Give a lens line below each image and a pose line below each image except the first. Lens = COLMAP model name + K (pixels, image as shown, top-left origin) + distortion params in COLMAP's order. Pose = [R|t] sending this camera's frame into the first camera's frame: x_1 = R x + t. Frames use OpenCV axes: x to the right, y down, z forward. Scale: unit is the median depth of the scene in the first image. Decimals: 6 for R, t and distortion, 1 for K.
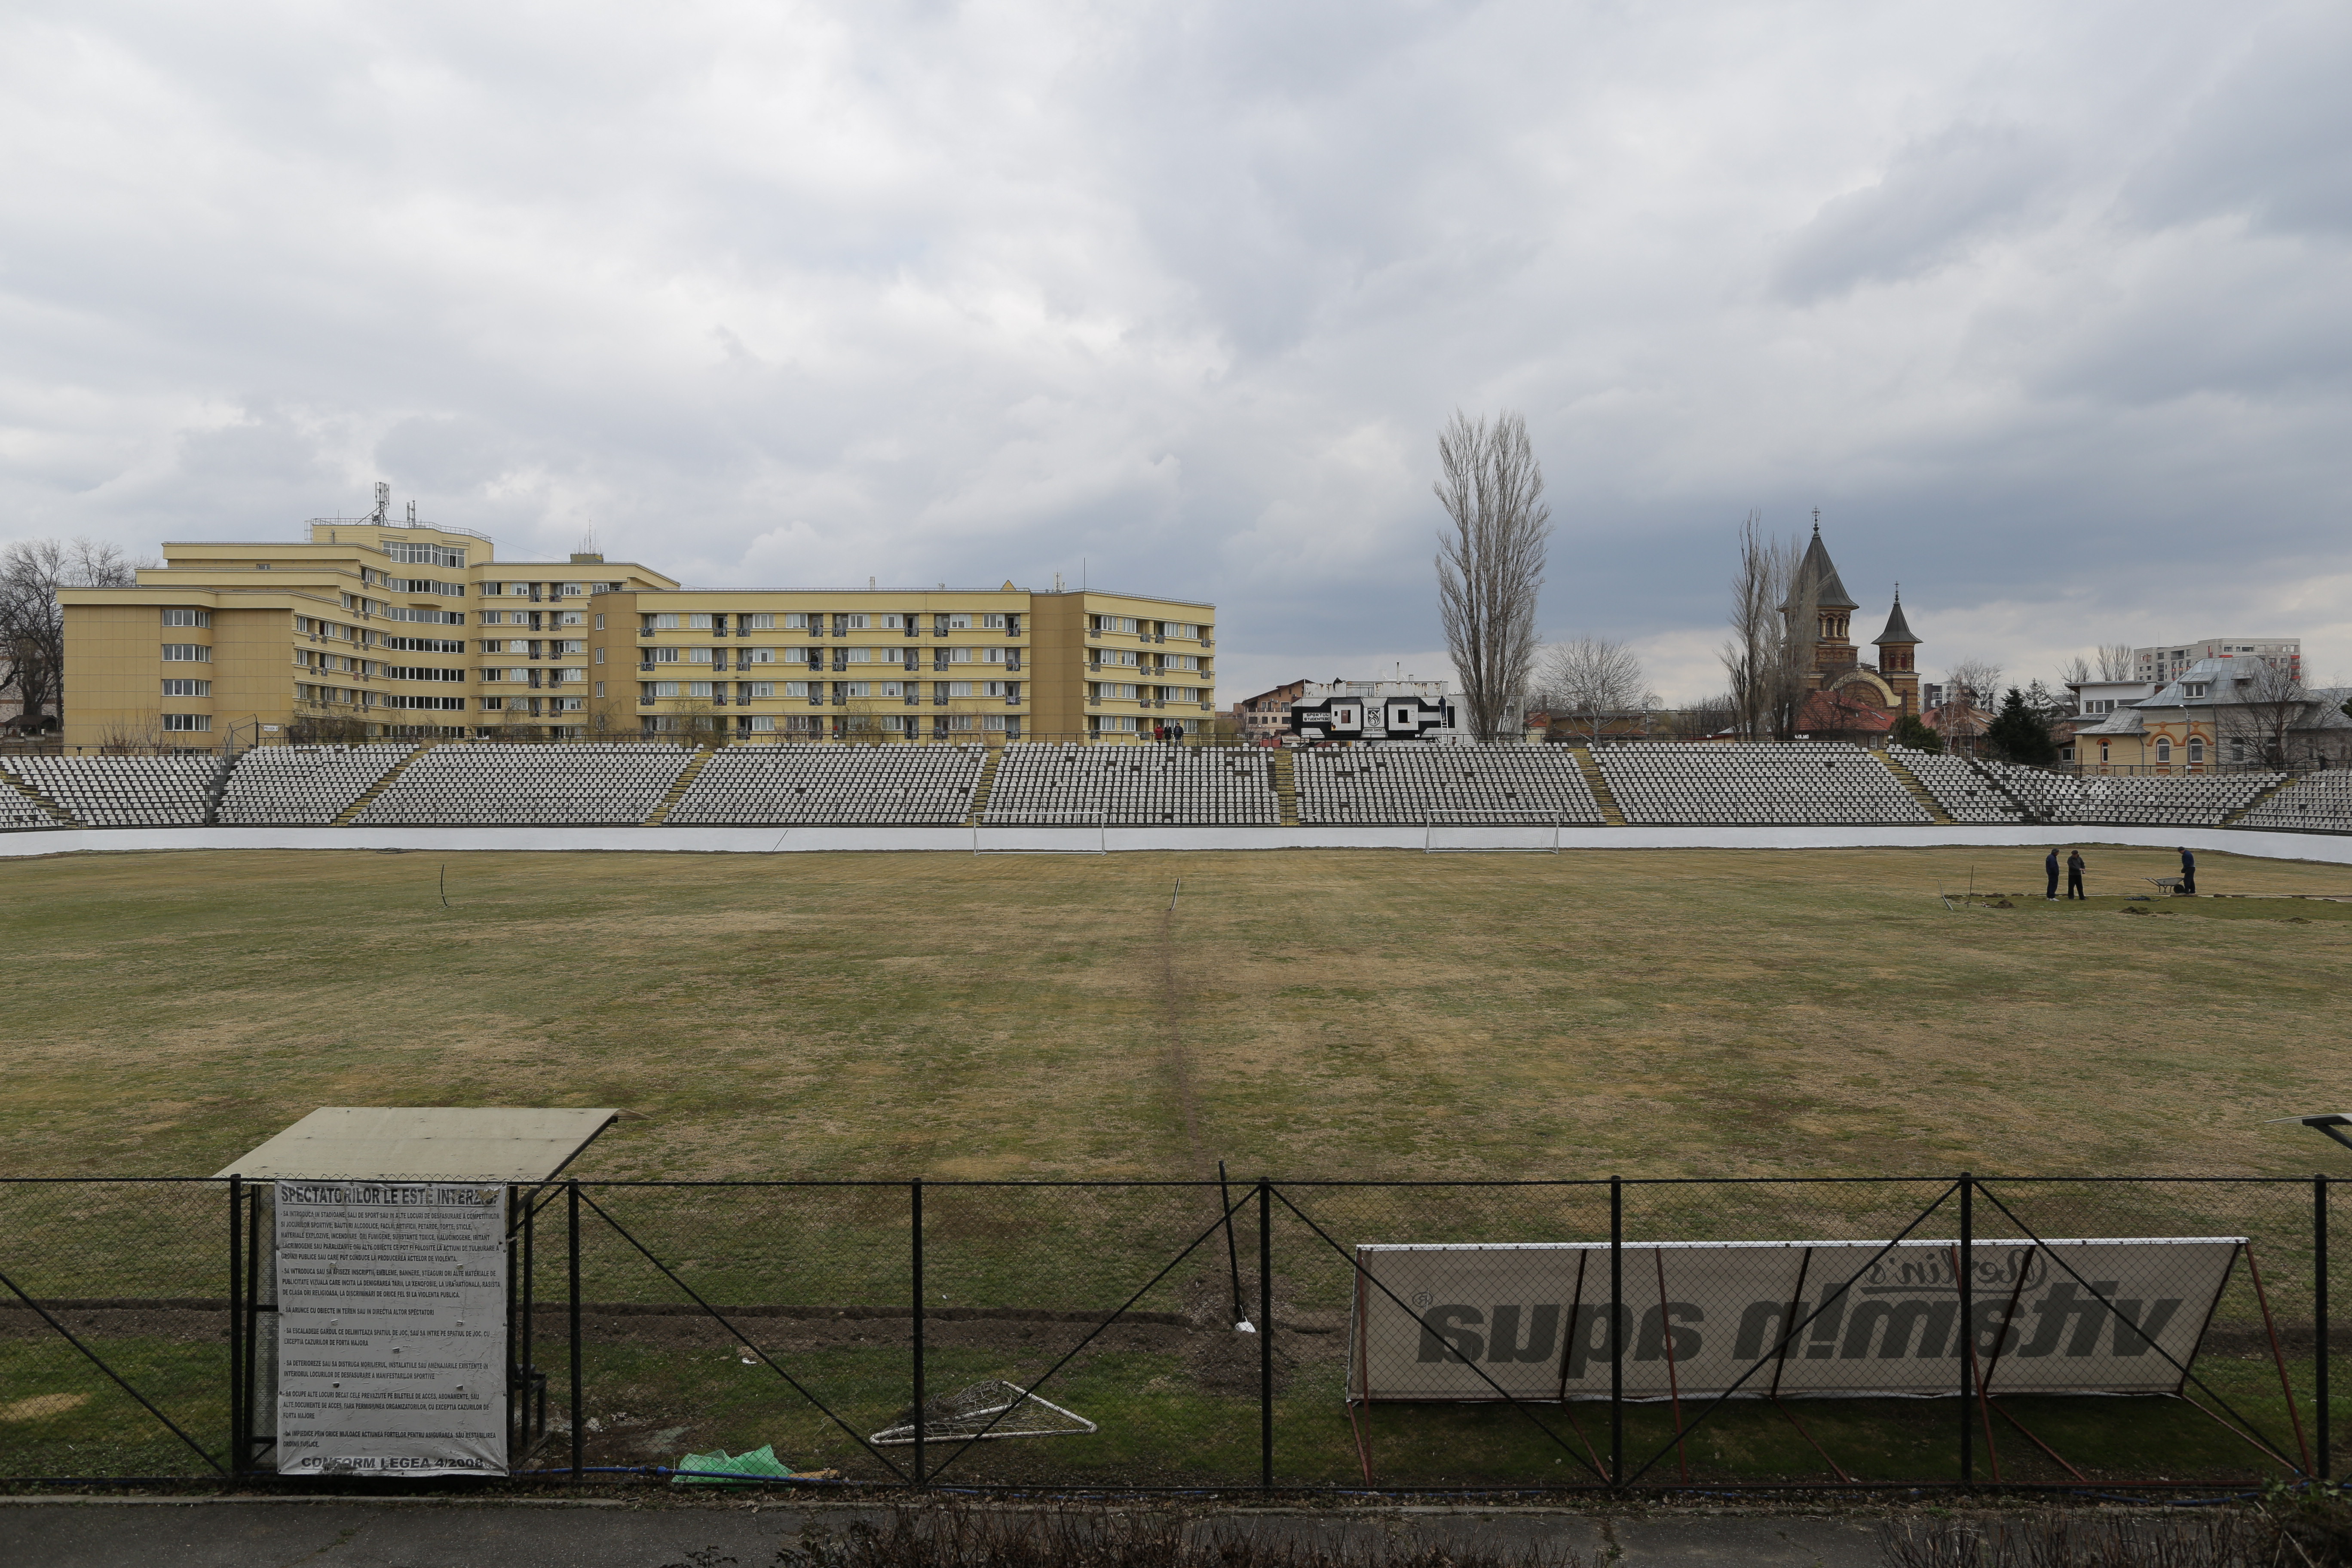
lens RADIAL K [[1584.5, 0, 1177.0], [0, 1584.5, 790.0], [0, 0, 1]] dist [-0.036133, 0.024647]
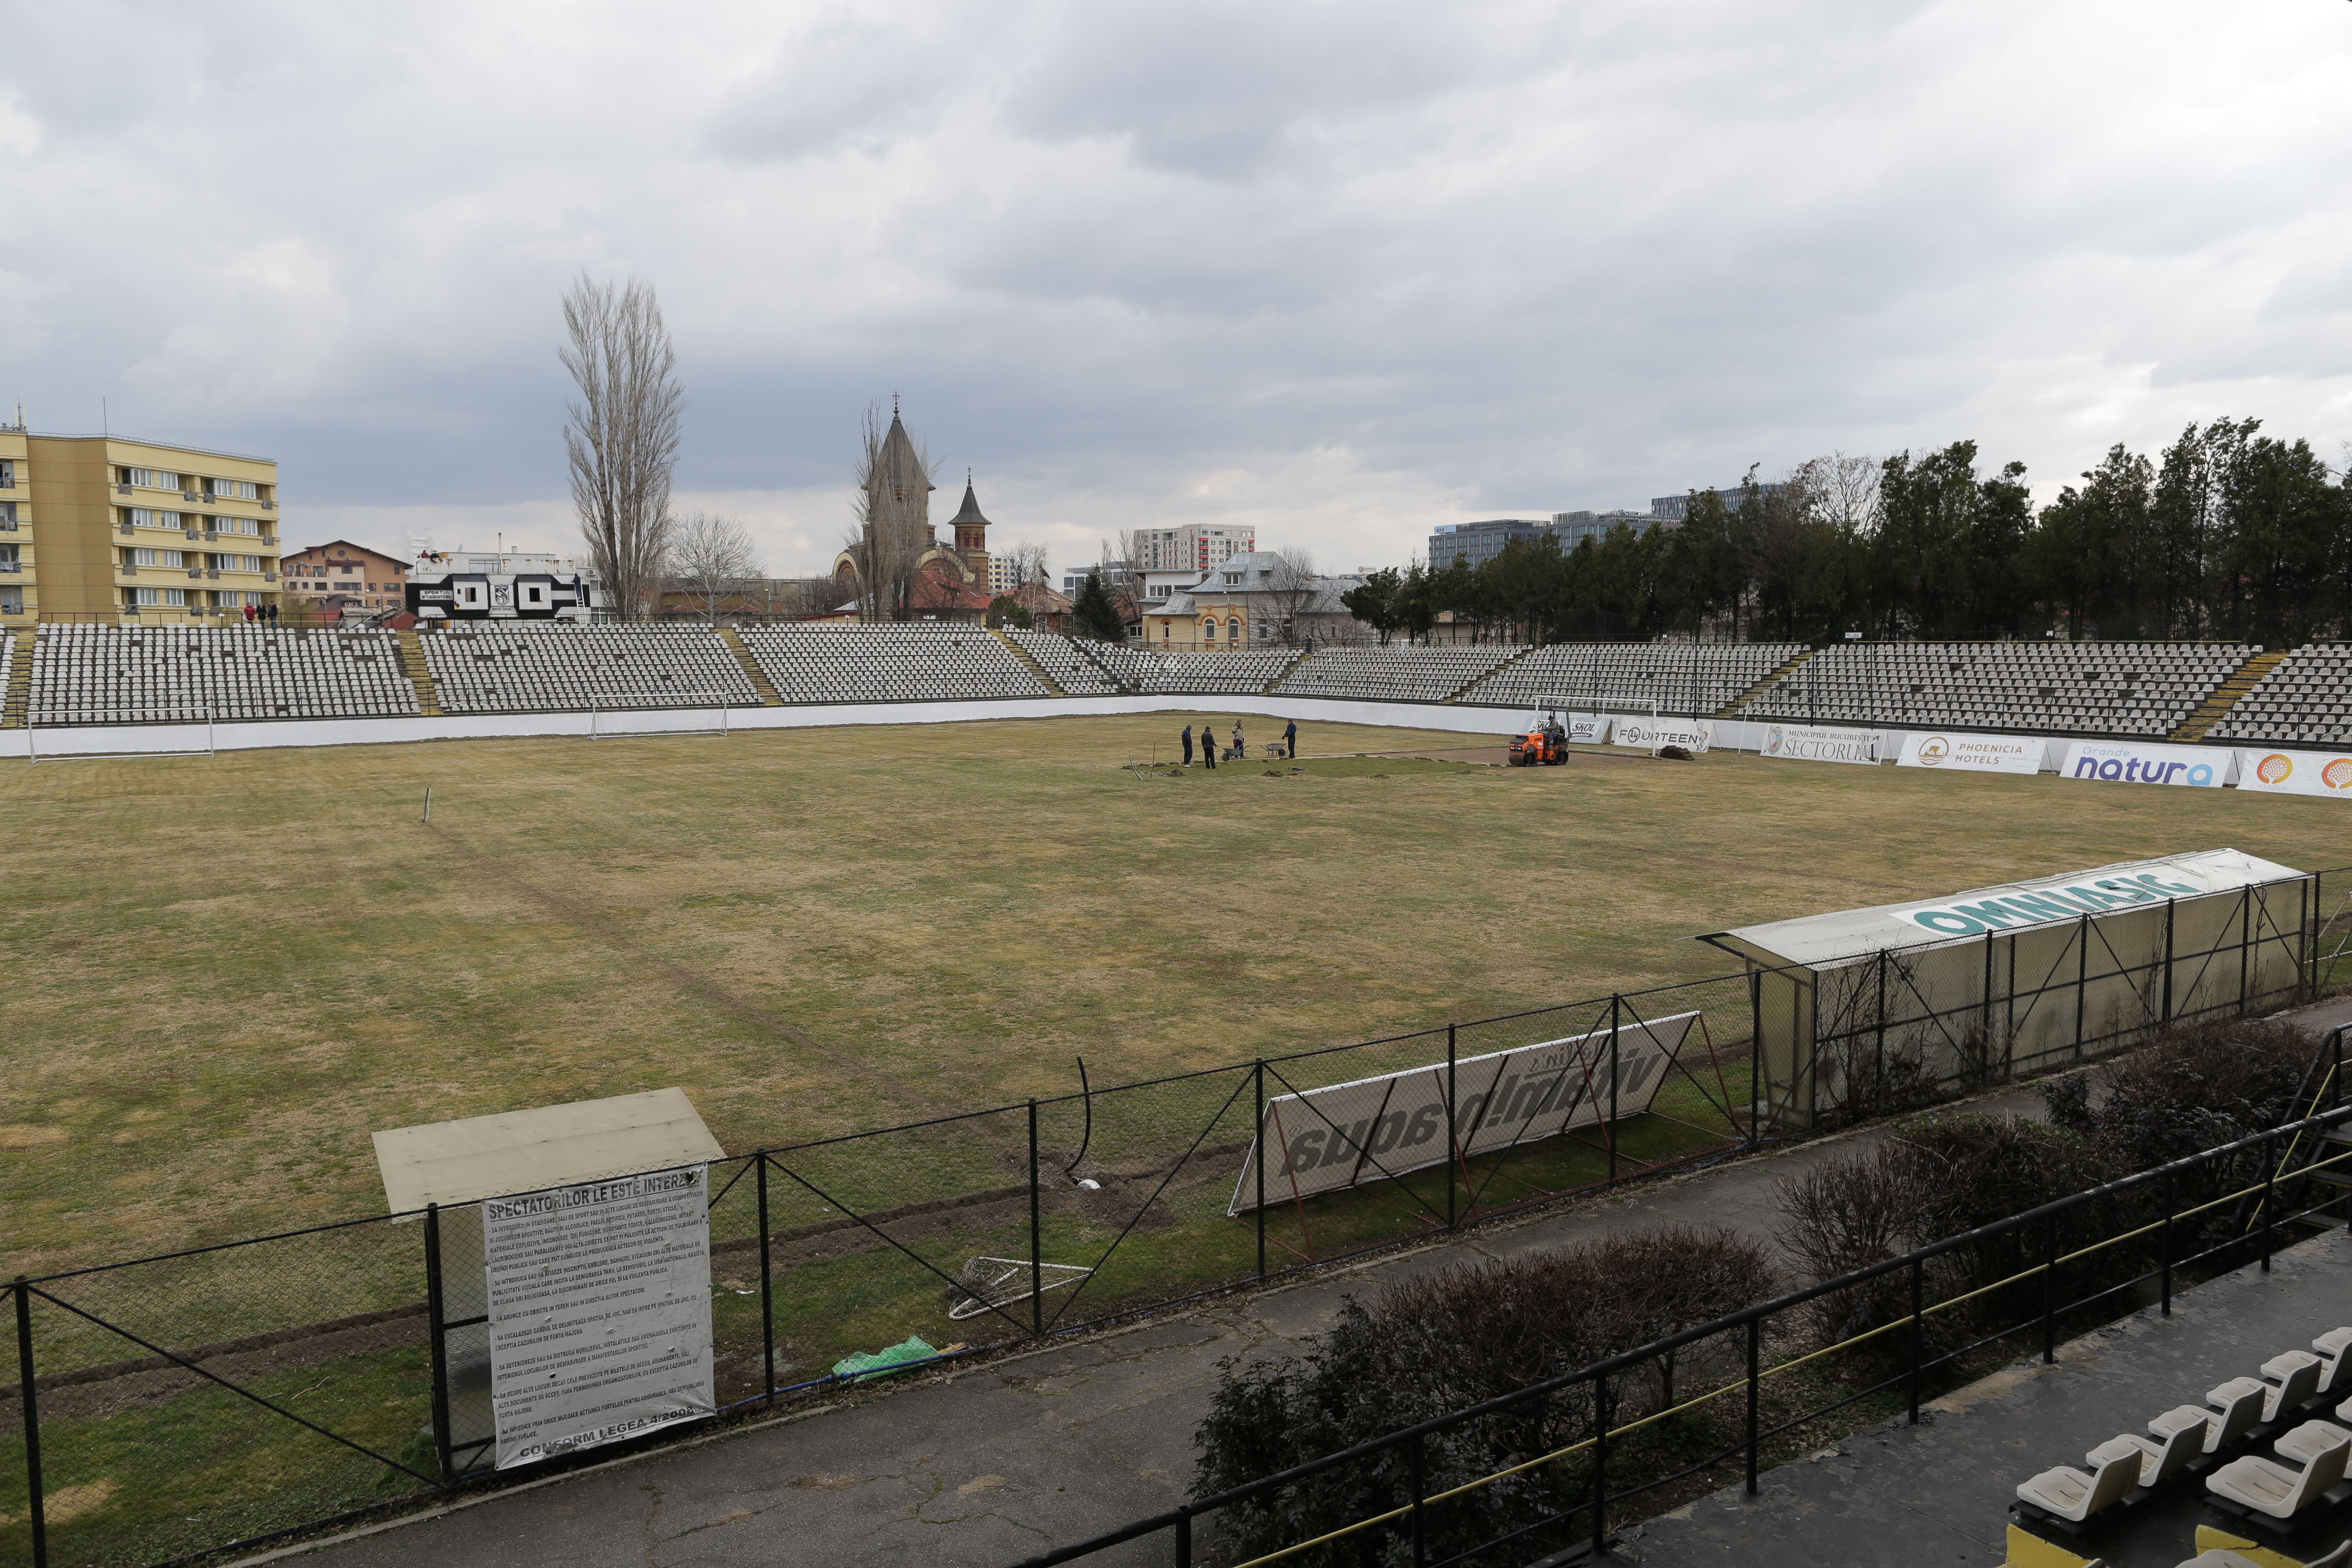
lens RADIAL K [[1584.5, 0, 1161.2], [0, 1584.5, 782.4], [0, 0, 1]] dist [-0.036133, 0.024647]
pose [[0.844927, -0.052957, 0.532254, -0.054310], [0.010960, 0.996592, 0.081759, -0.008087], [-0.534770, -0.063247, 0.842628, -0.007817]]
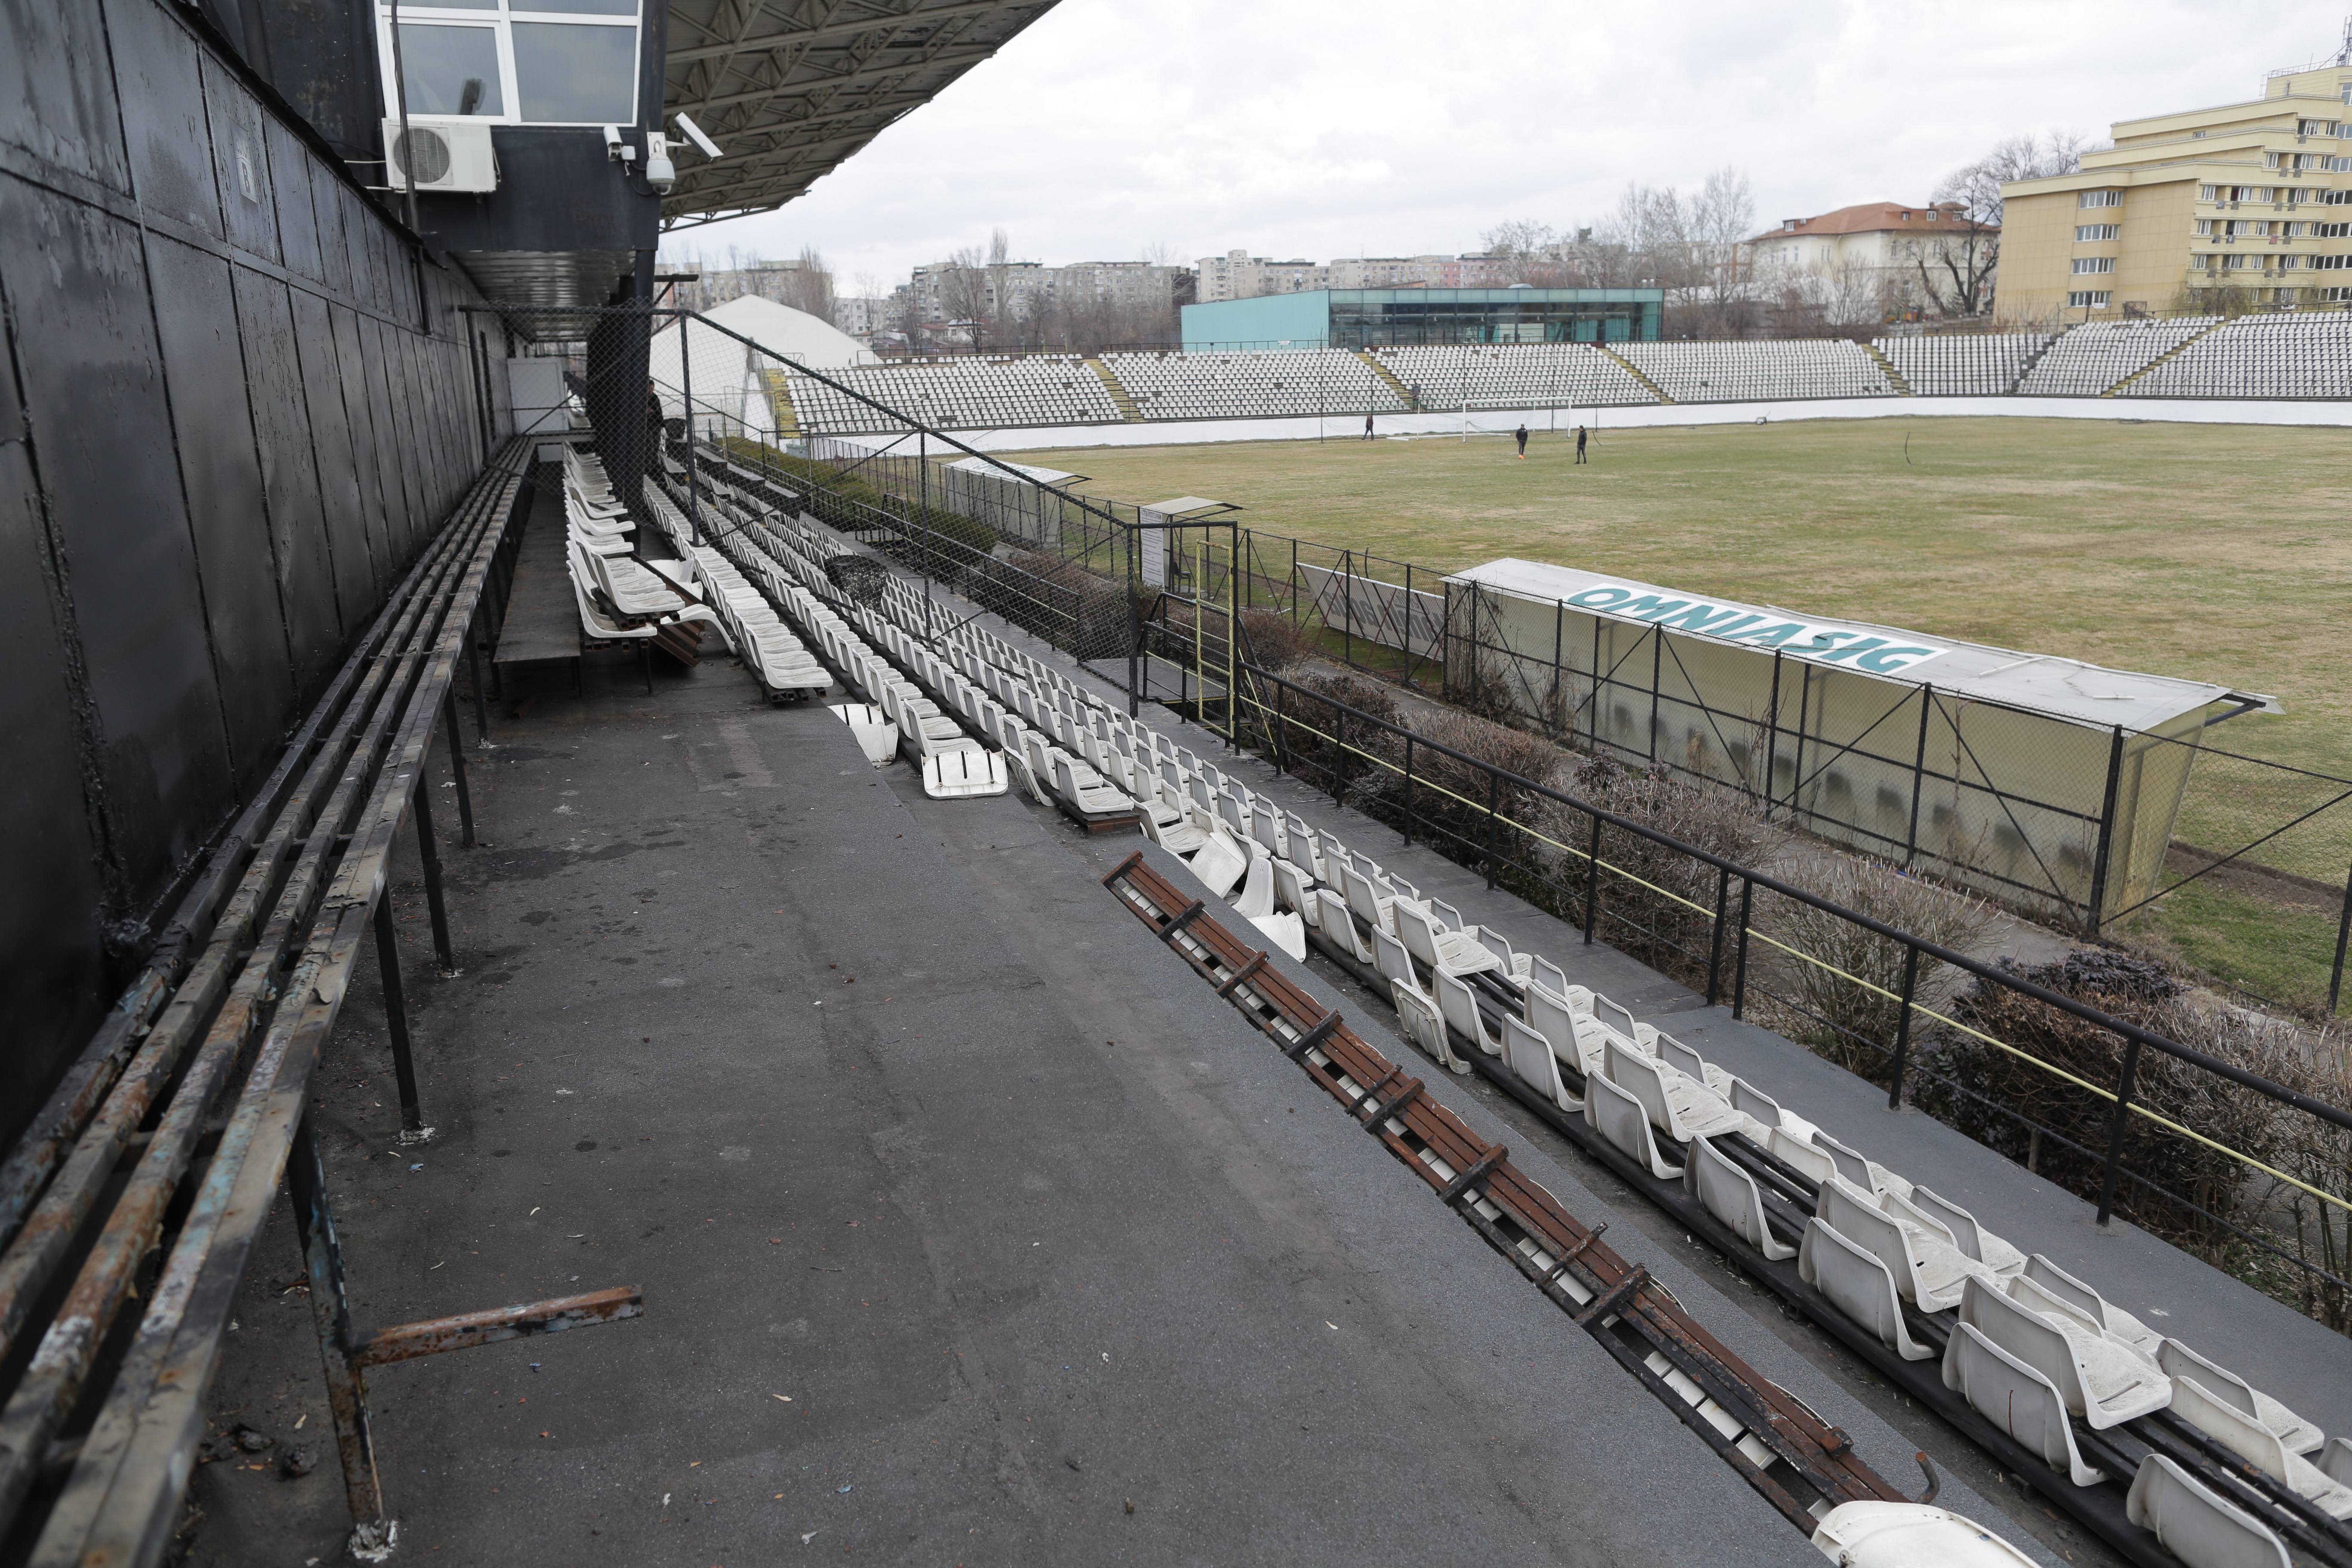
lens RADIAL K [[1584.5, 0, 1166.7], [0, 1584.5, 781.4], [0, 0, 1]] dist [-0.036133, 0.024647]
pose [[0.363476, 0.226075, -0.903756, 1.138511], [0.014623, 0.968604, 0.248177, 0.008329], [0.931489, -0.103422, 0.348759, -0.069295]]
